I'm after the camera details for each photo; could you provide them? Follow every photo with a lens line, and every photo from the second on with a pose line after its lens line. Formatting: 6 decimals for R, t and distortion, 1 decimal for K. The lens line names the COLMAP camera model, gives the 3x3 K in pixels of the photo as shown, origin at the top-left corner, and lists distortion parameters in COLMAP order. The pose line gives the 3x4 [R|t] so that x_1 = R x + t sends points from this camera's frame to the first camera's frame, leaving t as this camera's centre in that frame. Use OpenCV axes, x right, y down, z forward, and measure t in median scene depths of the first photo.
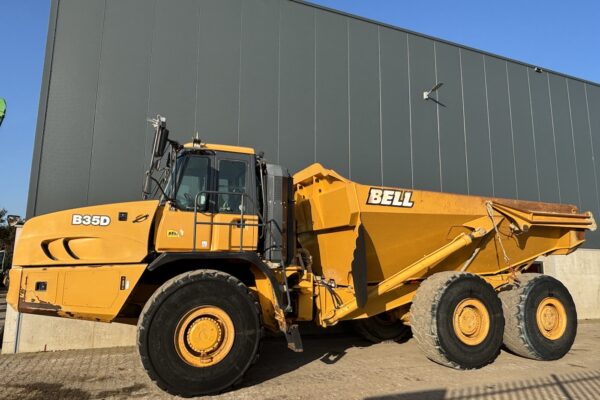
lens RADIAL K [[406.1, 0, 300.0], [0, 406.1, 200.0], [0, 0, 1]] dist [0.008542, -0.001957]
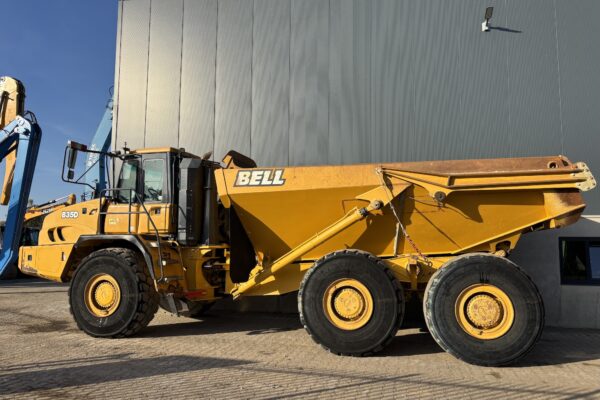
lens RADIAL K [[445.3, 0, 300.0], [0, 445.3, 200.0], [0, 0, 1]] dist [0.031691, 0.000323]
pose [[0.803641, -0.066658, -0.591370, 1.007147], [0.095005, 0.995333, 0.016914, 0.042716], [0.587482, -0.069776, 0.806223, 0.157587]]
